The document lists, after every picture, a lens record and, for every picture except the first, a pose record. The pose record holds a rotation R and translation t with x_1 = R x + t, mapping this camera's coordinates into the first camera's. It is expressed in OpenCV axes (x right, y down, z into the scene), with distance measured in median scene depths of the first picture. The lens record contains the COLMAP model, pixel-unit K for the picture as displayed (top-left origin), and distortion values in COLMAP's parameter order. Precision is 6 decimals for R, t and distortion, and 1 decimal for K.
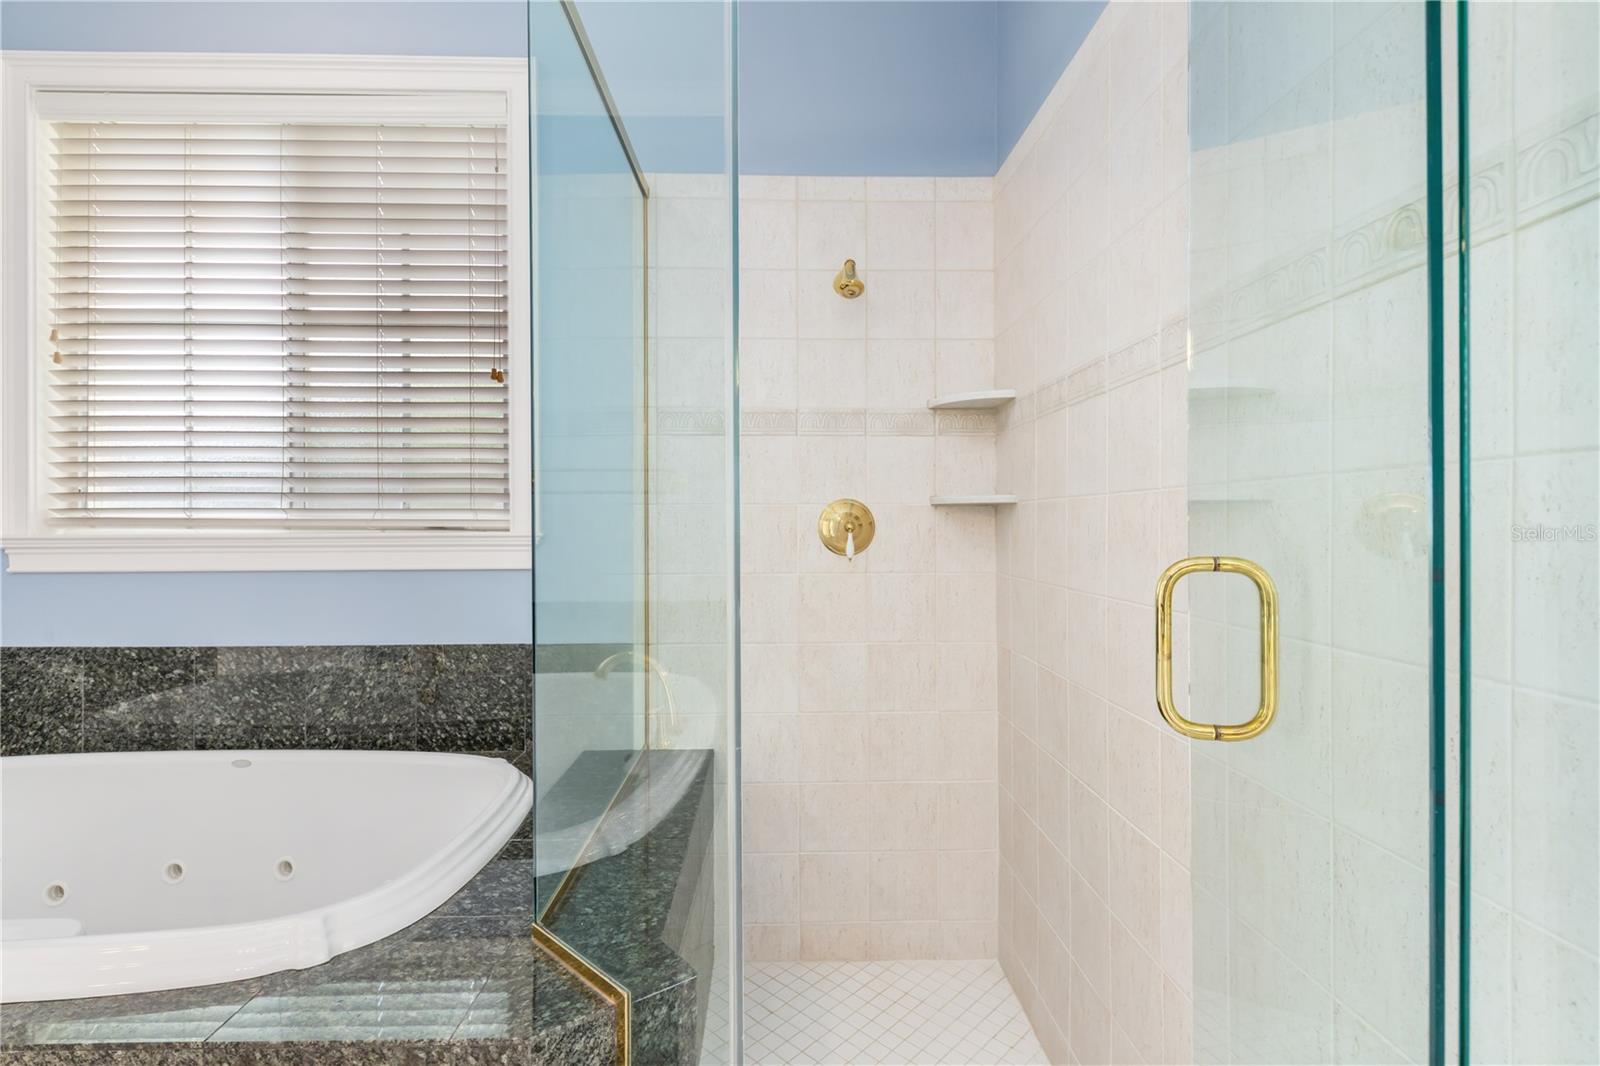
lens RADIAL K [[778.6, 0, 801.2], [0, 778.6, 531.8], [0, 0, 1]] dist [-0.005891, -0.001345]
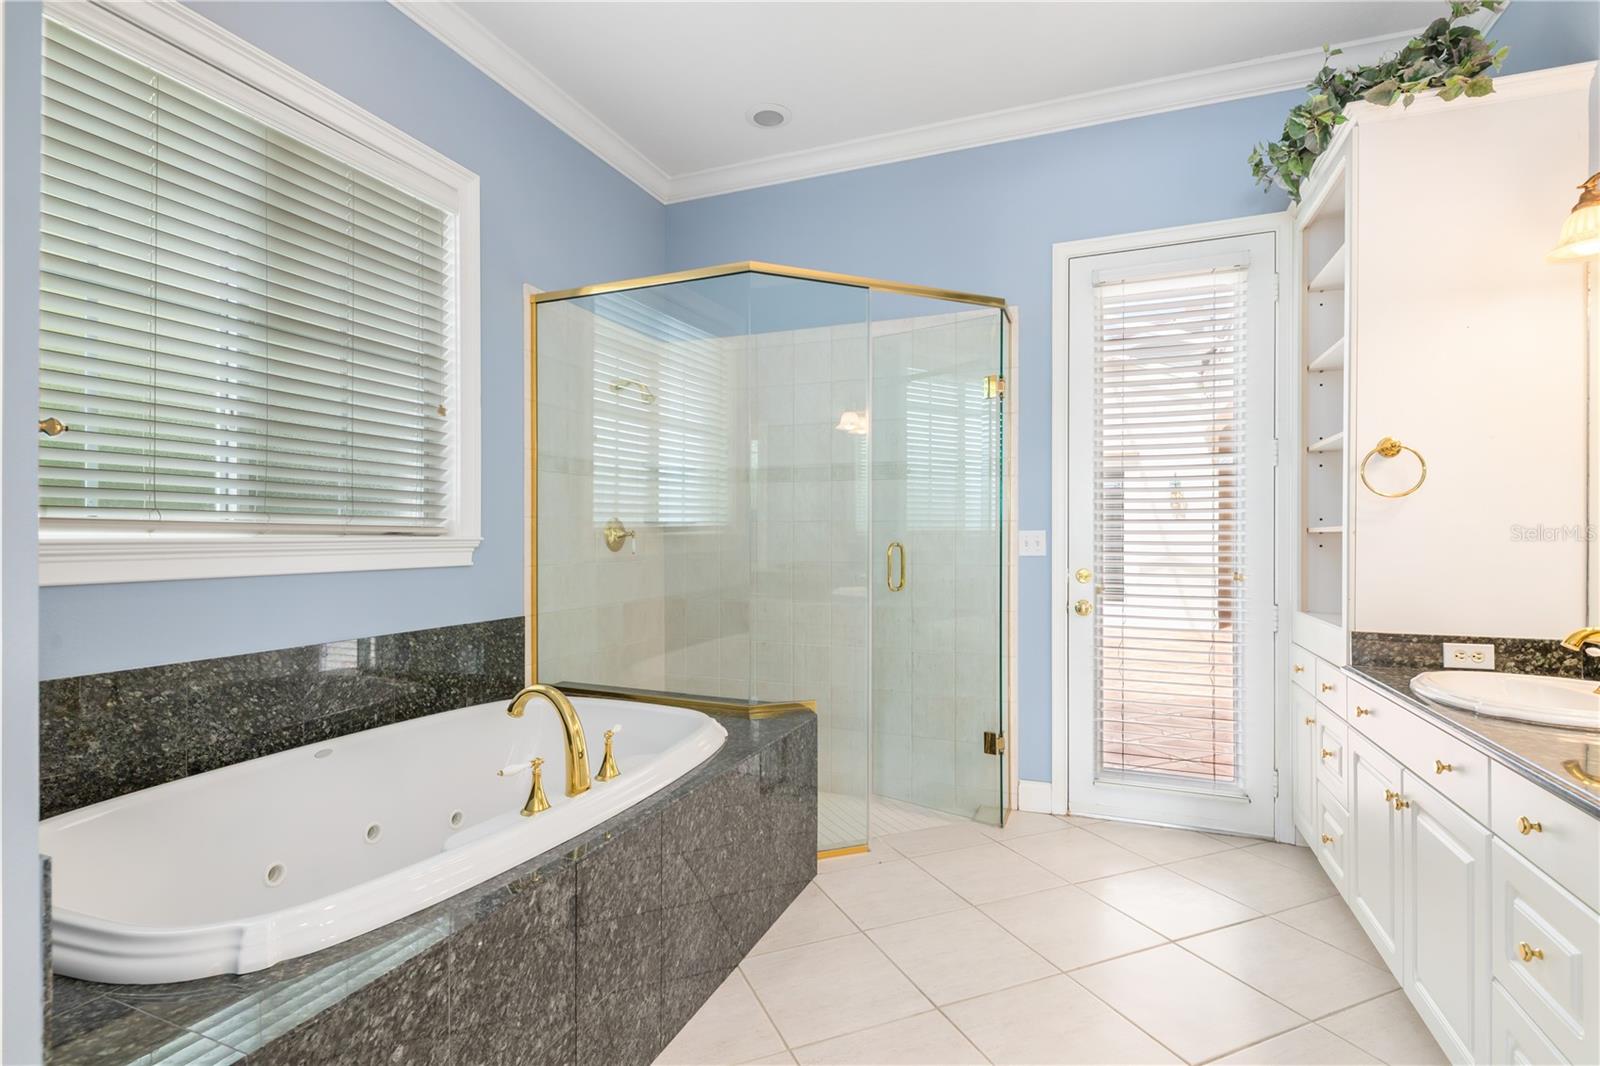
lens RADIAL K [[778.6, 0, 798.1], [0, 778.6, 536.3], [0, 0, 1]] dist [-0.005891, -0.001345]
pose [[0.395784, 0.004815, 0.918331, -1.332423], [0.000458, 0.999985, -0.005441, 0.006039], [-0.918343, 0.002574, 0.395776, -0.017771]]
